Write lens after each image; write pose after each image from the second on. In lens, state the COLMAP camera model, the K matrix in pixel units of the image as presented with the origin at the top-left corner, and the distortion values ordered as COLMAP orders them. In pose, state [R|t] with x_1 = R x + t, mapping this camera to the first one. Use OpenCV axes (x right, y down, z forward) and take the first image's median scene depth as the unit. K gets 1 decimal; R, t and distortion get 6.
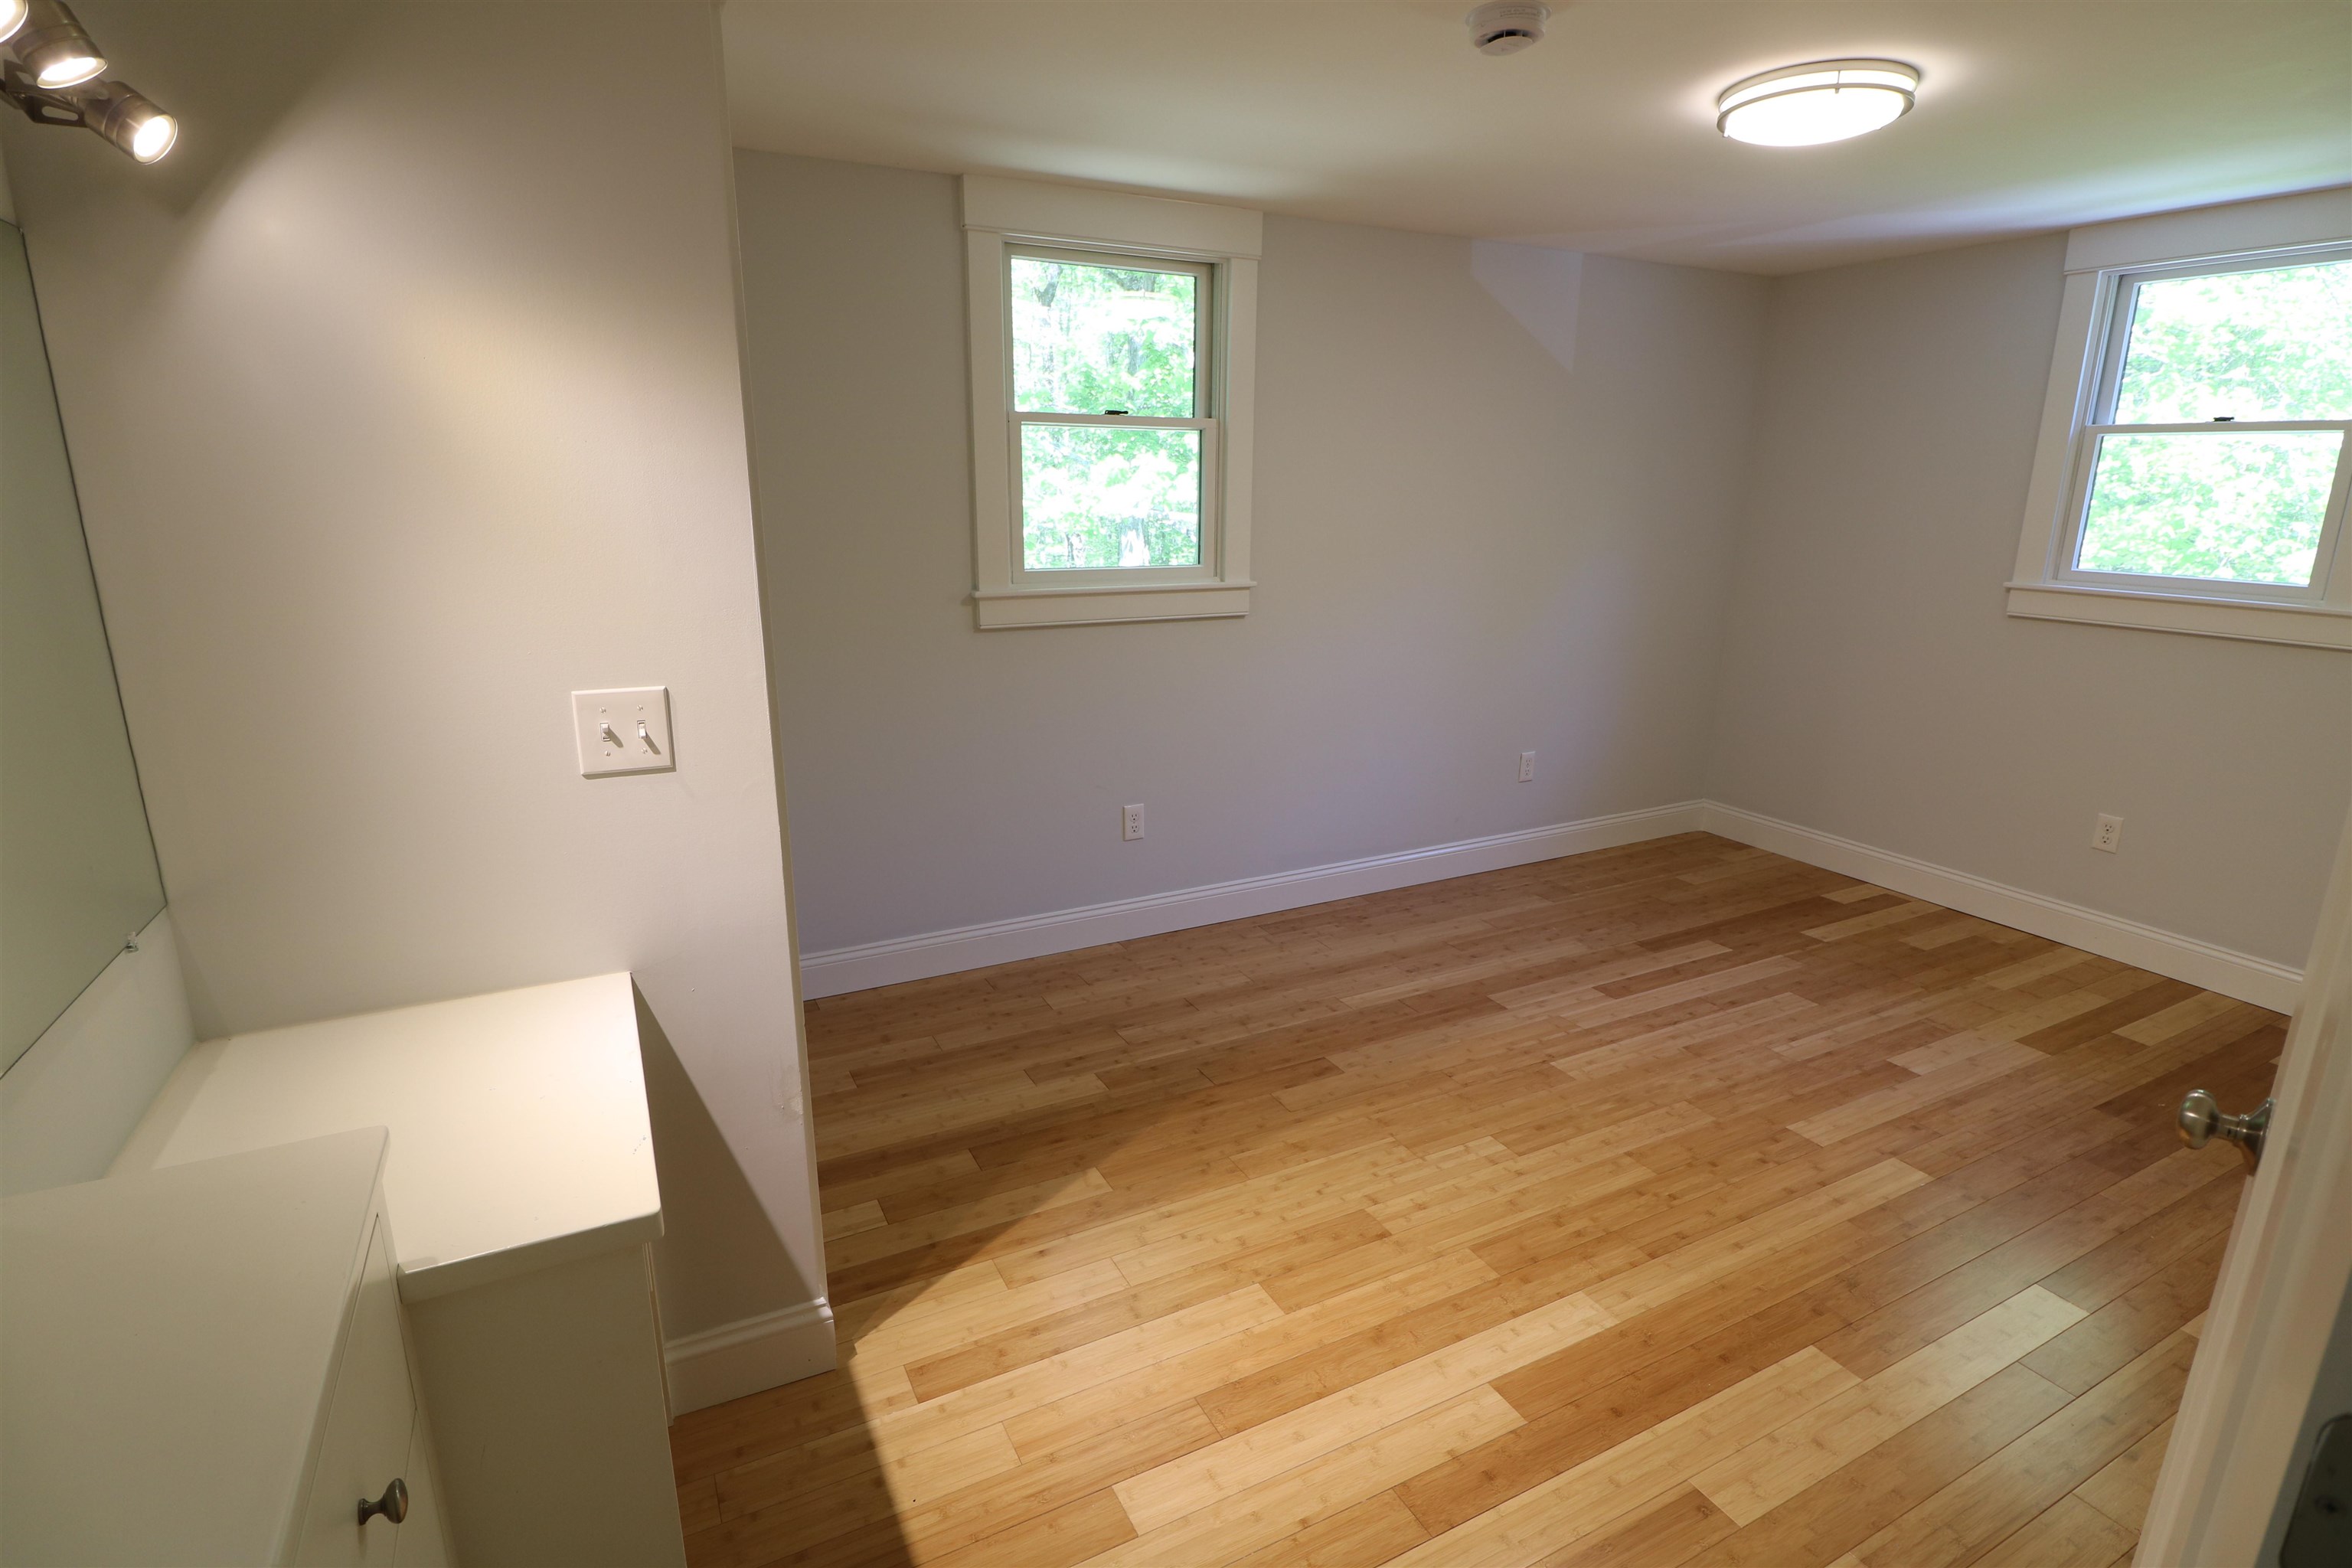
lens RADIAL K [[1142.7, 0, 1176.6], [0, 1142.7, 780.5], [0, 0, 1]] dist [-0.003038, -0.008840]
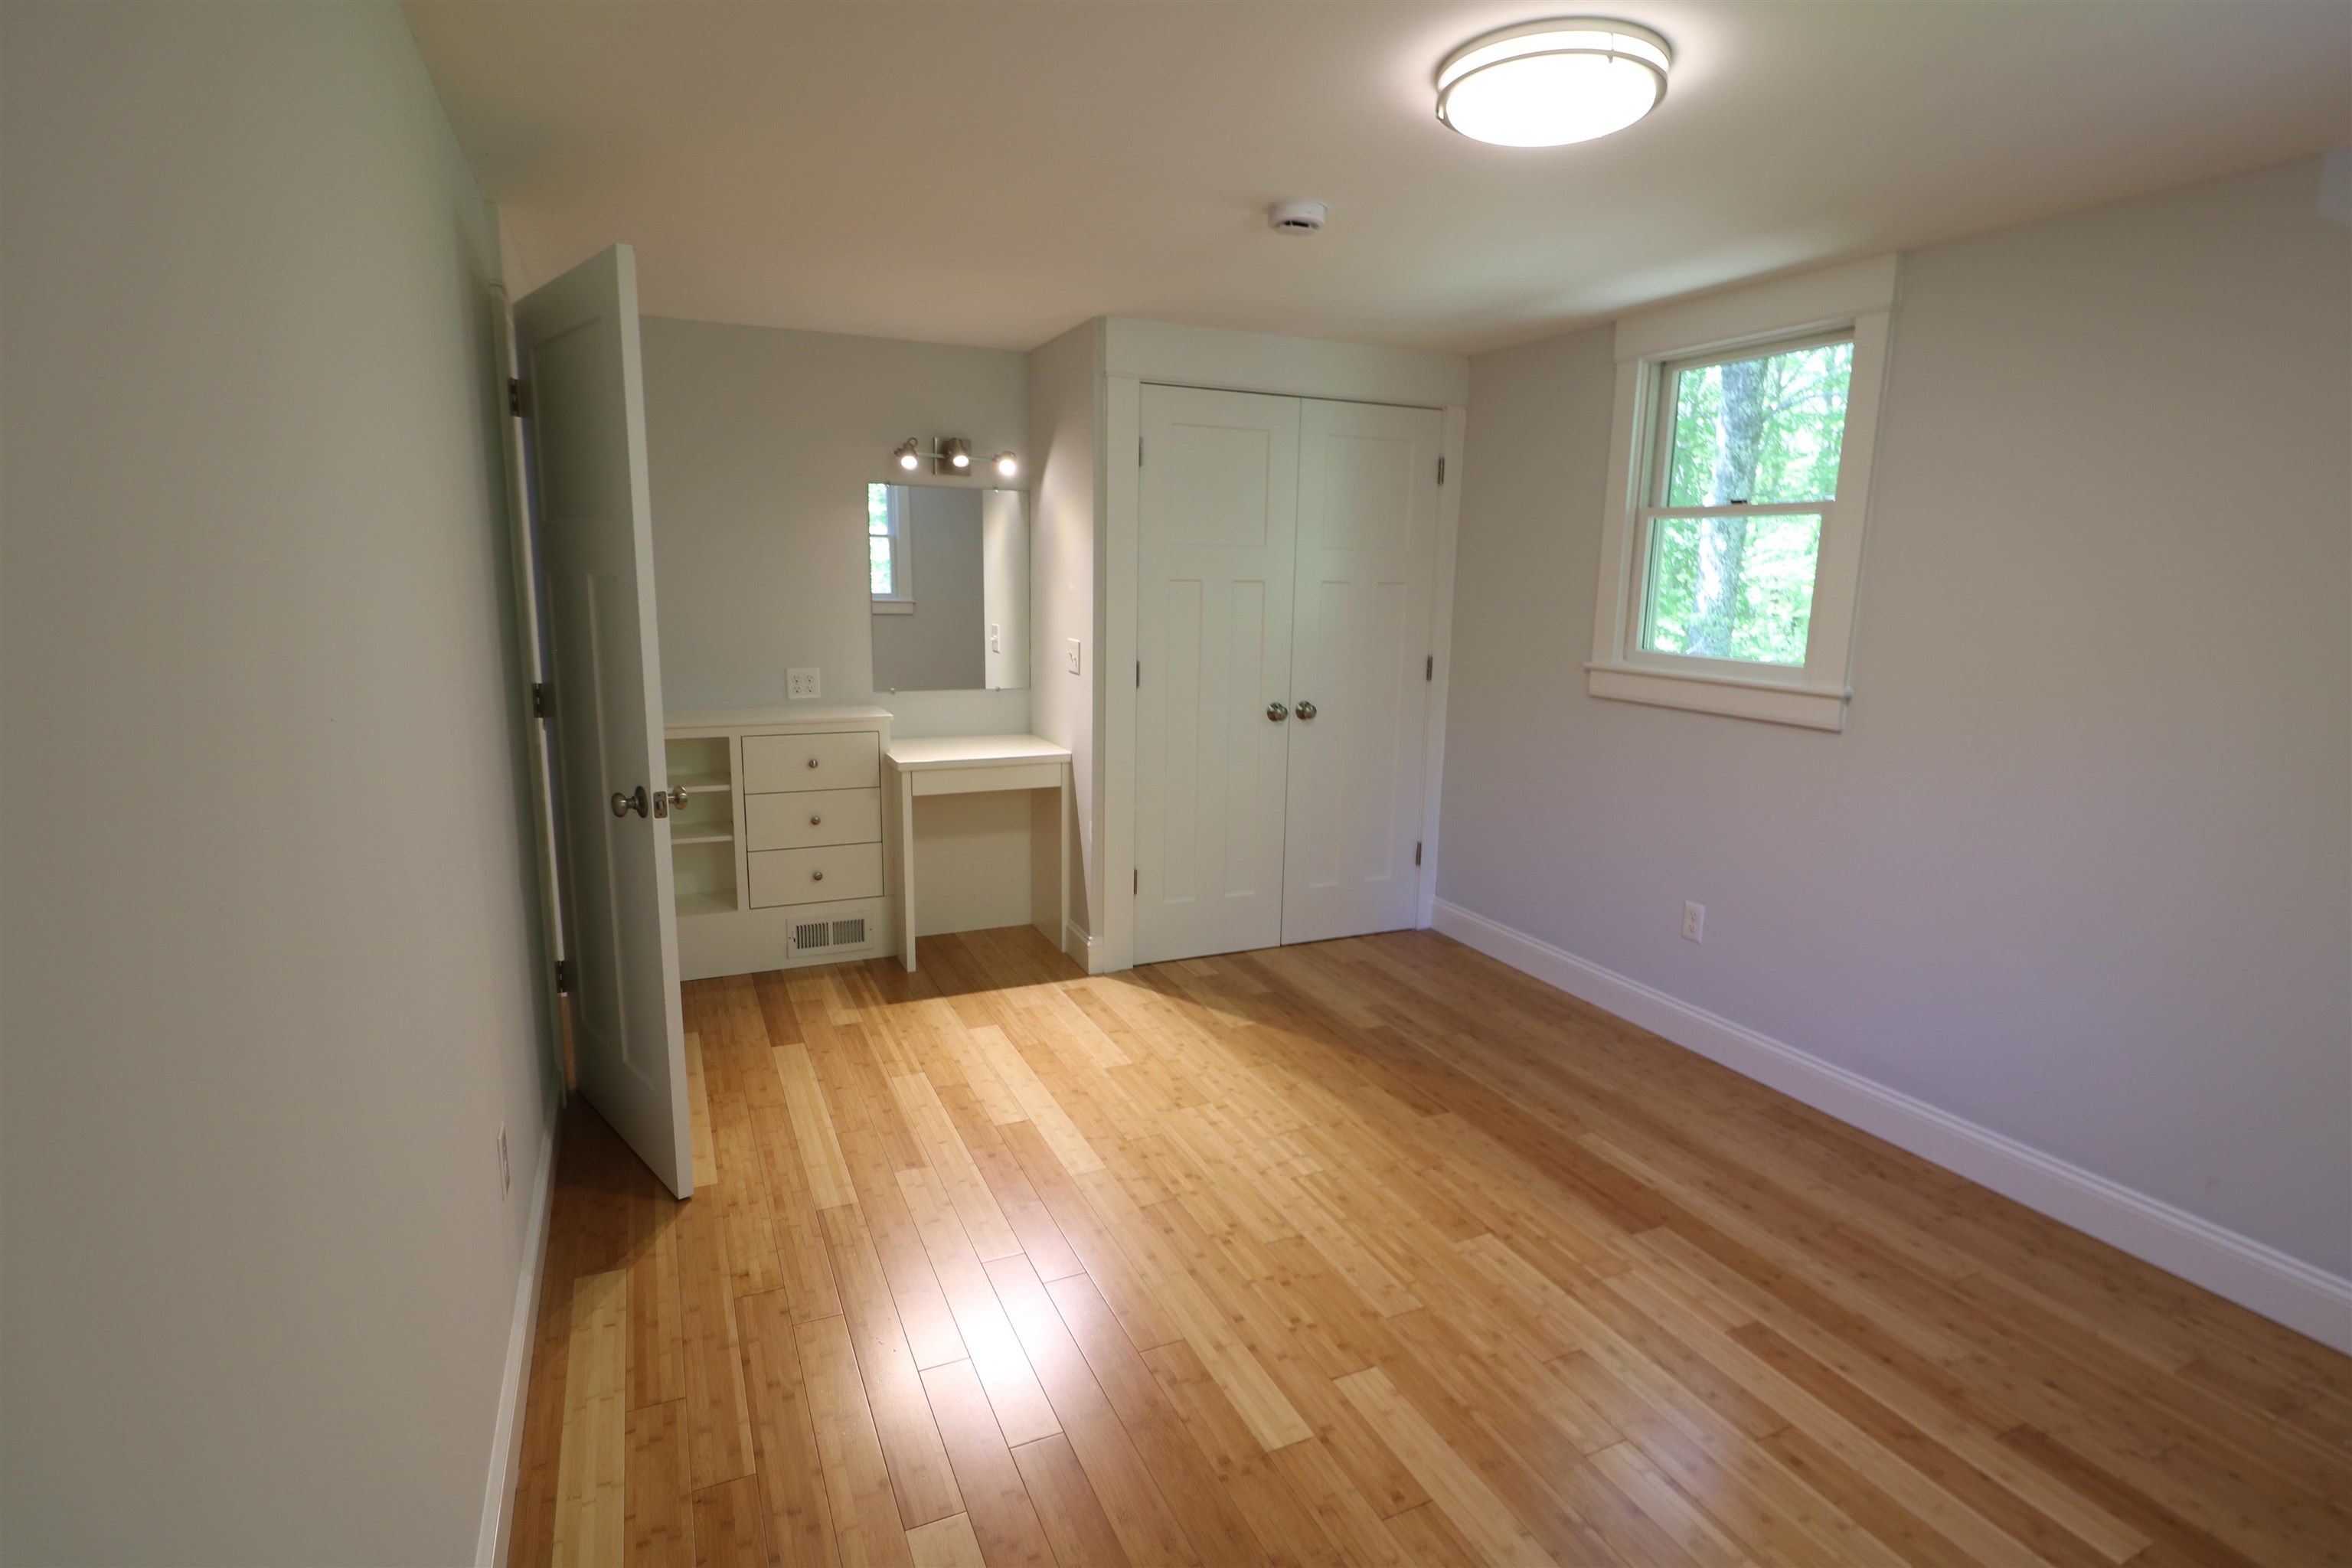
lens RADIAL K [[1142.7, 0, 1176.9], [0, 1142.7, 784.4], [0, 0, 1]] dist [-0.003038, -0.008840]
pose [[-0.039258, 0.178614, -0.983136, 1.124786], [-0.271017, 0.945110, 0.182527, -0.162150], [0.961774, 0.273612, 0.011305, 0.683681]]
